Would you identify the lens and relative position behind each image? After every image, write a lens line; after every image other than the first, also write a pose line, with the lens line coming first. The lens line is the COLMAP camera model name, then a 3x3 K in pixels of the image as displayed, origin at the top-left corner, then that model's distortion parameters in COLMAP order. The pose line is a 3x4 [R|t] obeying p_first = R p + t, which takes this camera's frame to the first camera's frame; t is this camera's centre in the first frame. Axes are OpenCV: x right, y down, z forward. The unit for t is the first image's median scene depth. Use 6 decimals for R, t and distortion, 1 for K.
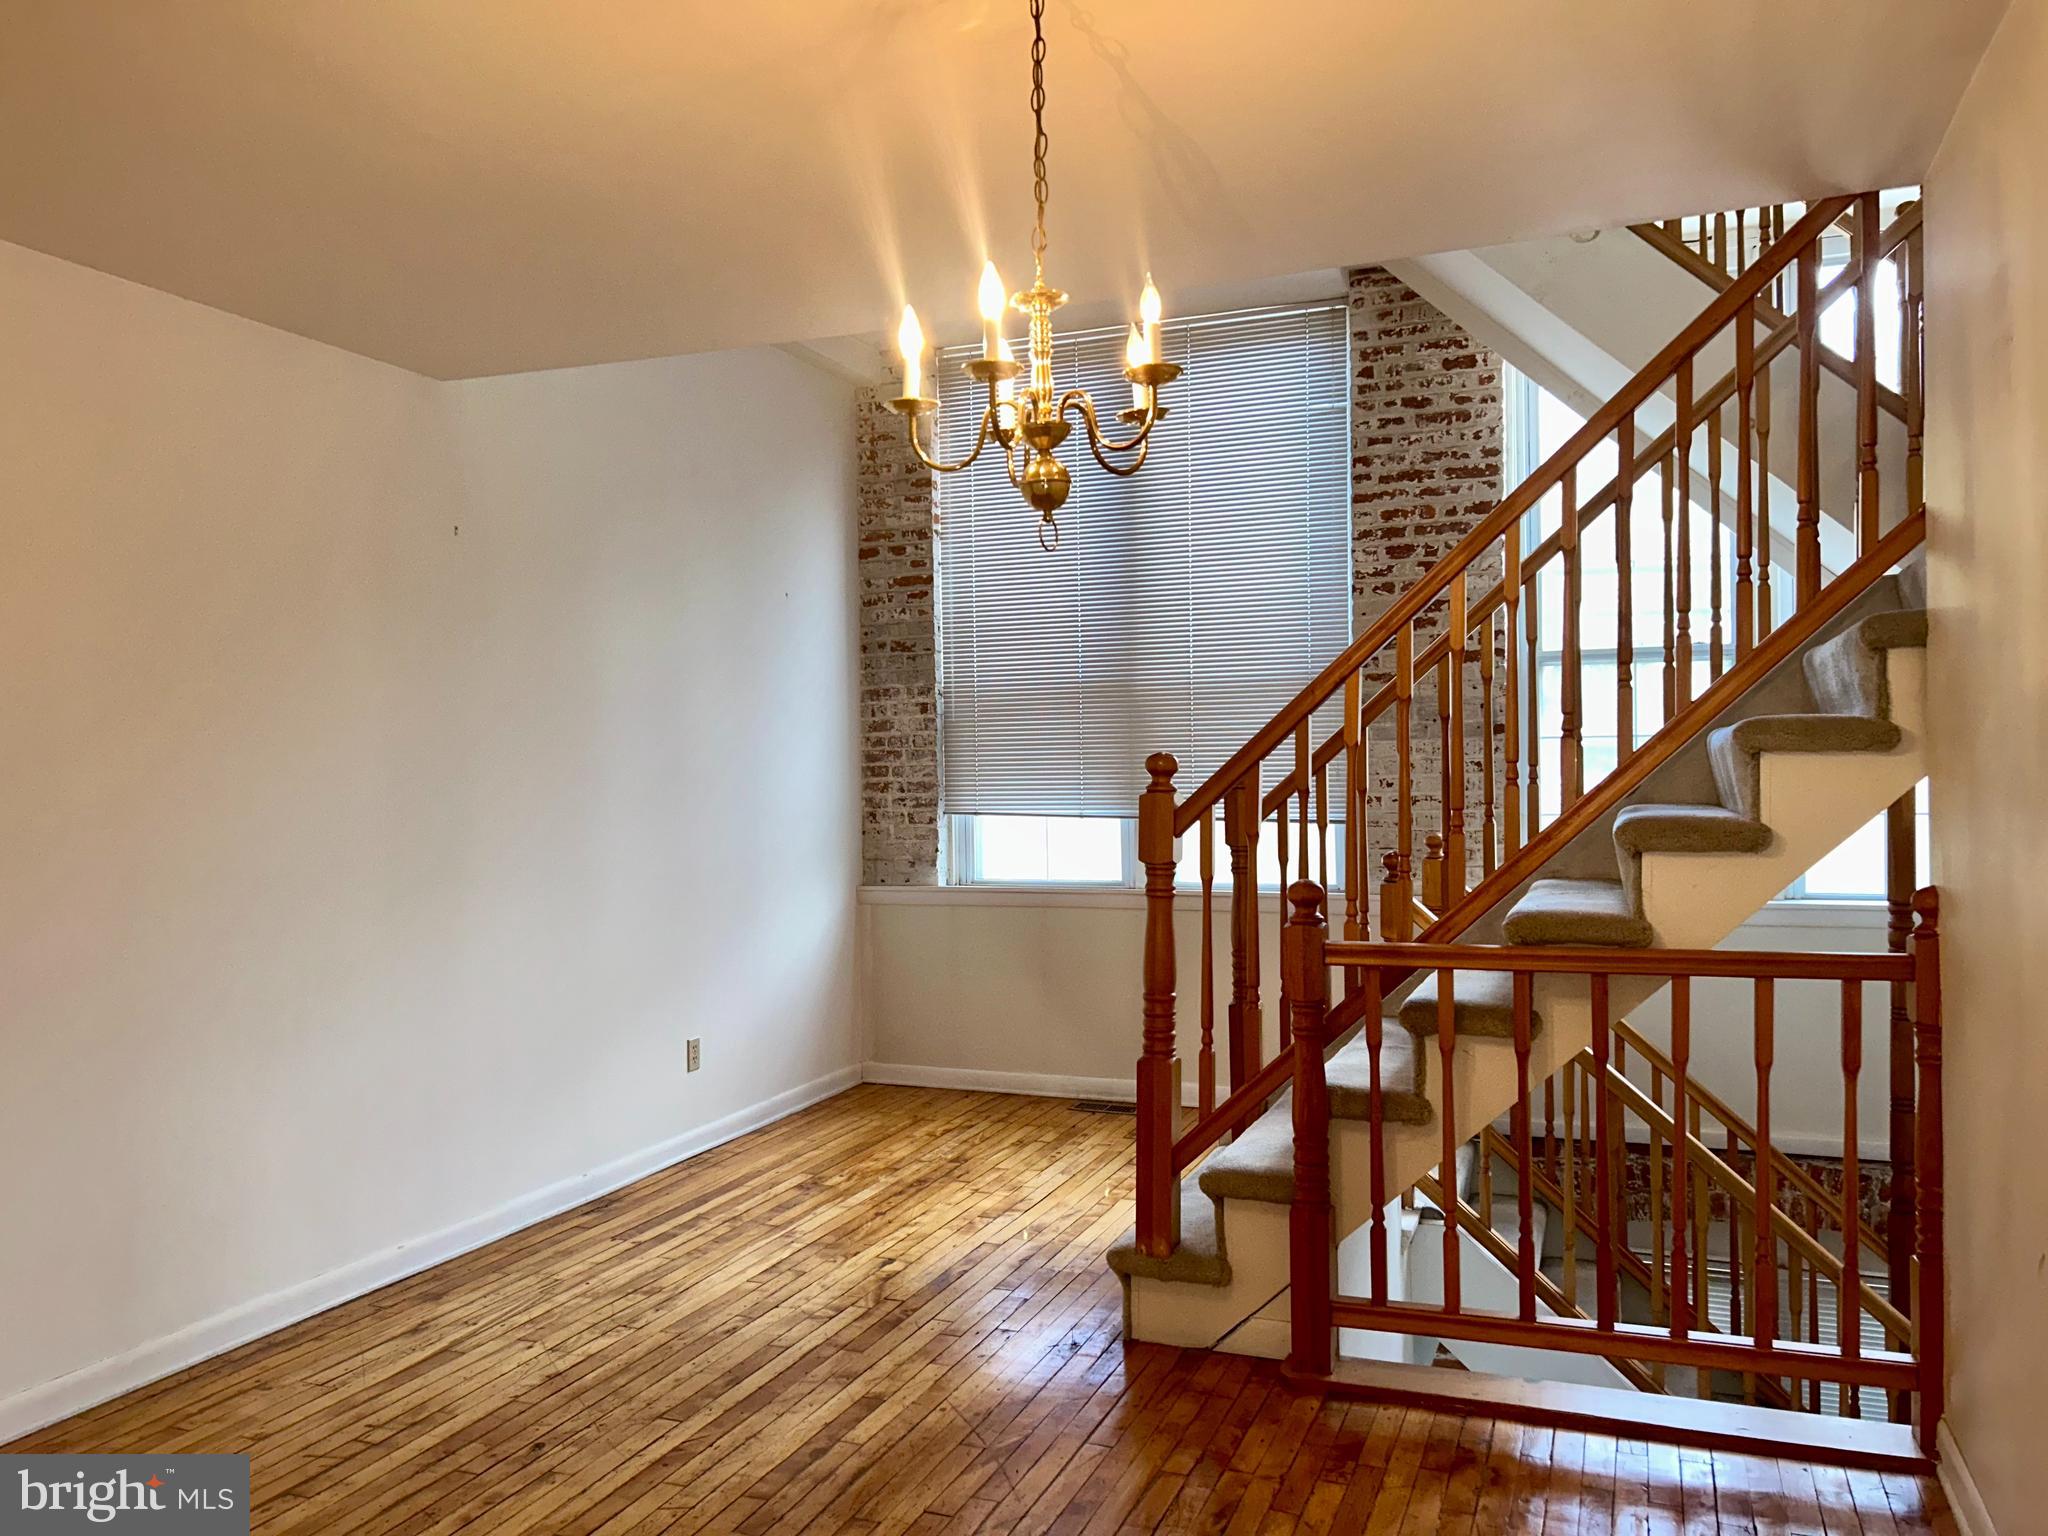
lens RADIAL K [[1548.5, 0, 1024.0], [0, 1548.5, 768.0], [0, 0, 1]] dist [0.143556, -0.214346]
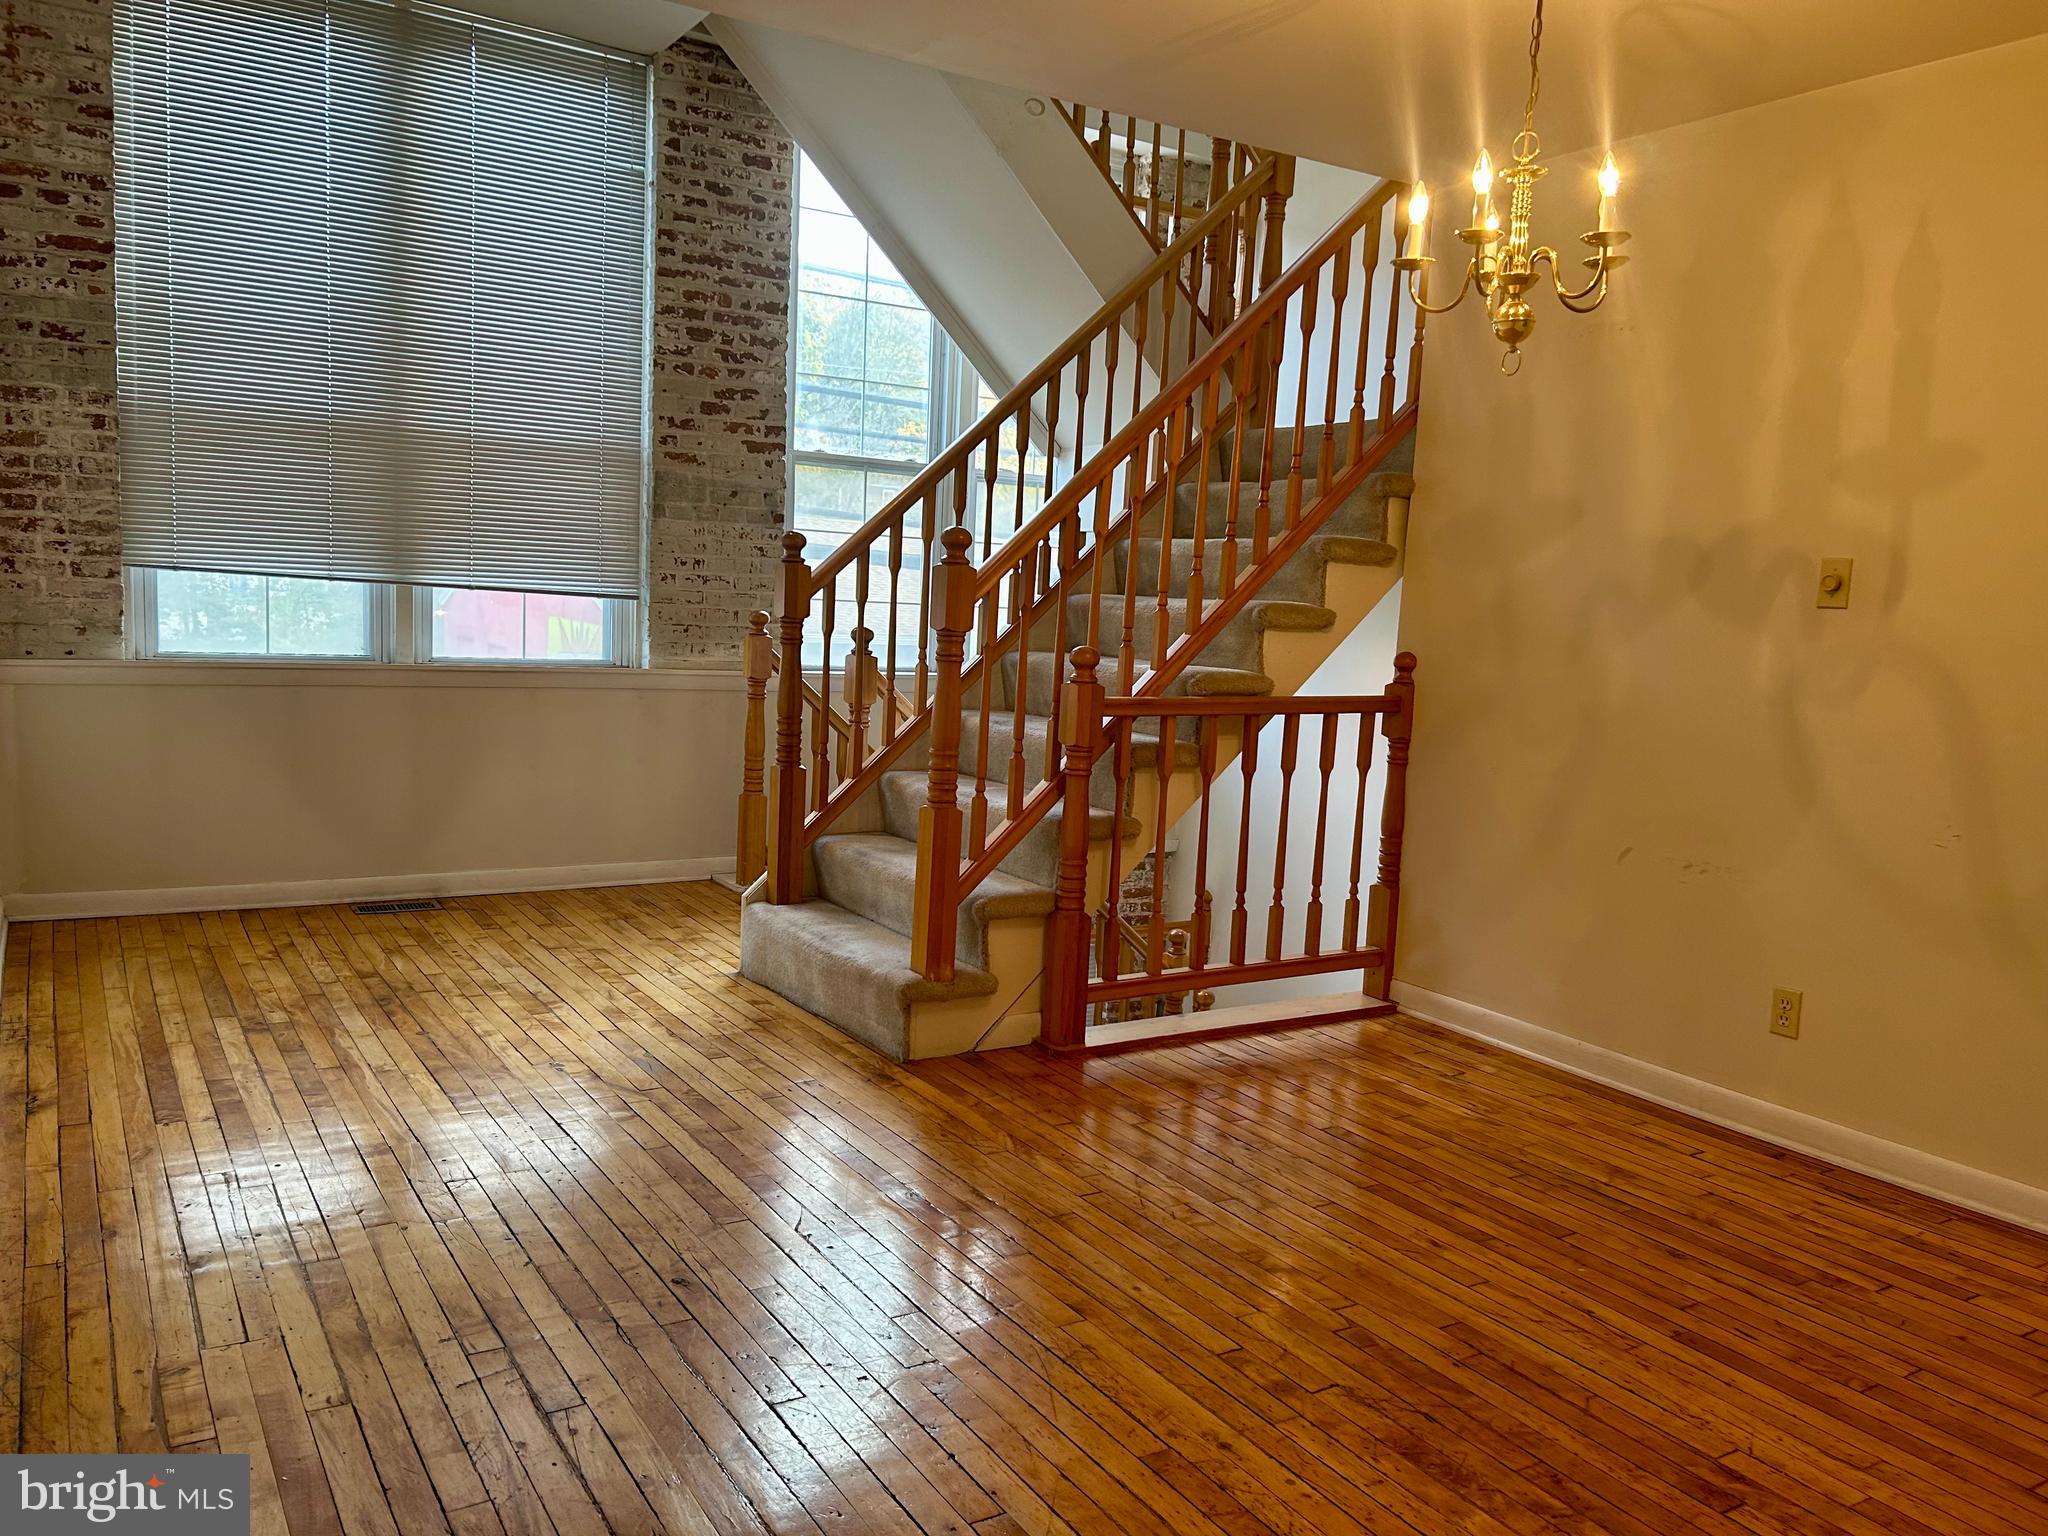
lens RADIAL K [[1547.6, 0, 1024.0], [0, 1547.6, 768.0], [0, 0, 1]] dist [0.056749, -0.067398]
pose [[0.584375, -0.050696, 0.809899, -0.478838], [-0.057663, 0.992930, 0.103759, 0.026042], [-0.809433, -0.107335, 0.577320, 0.207521]]
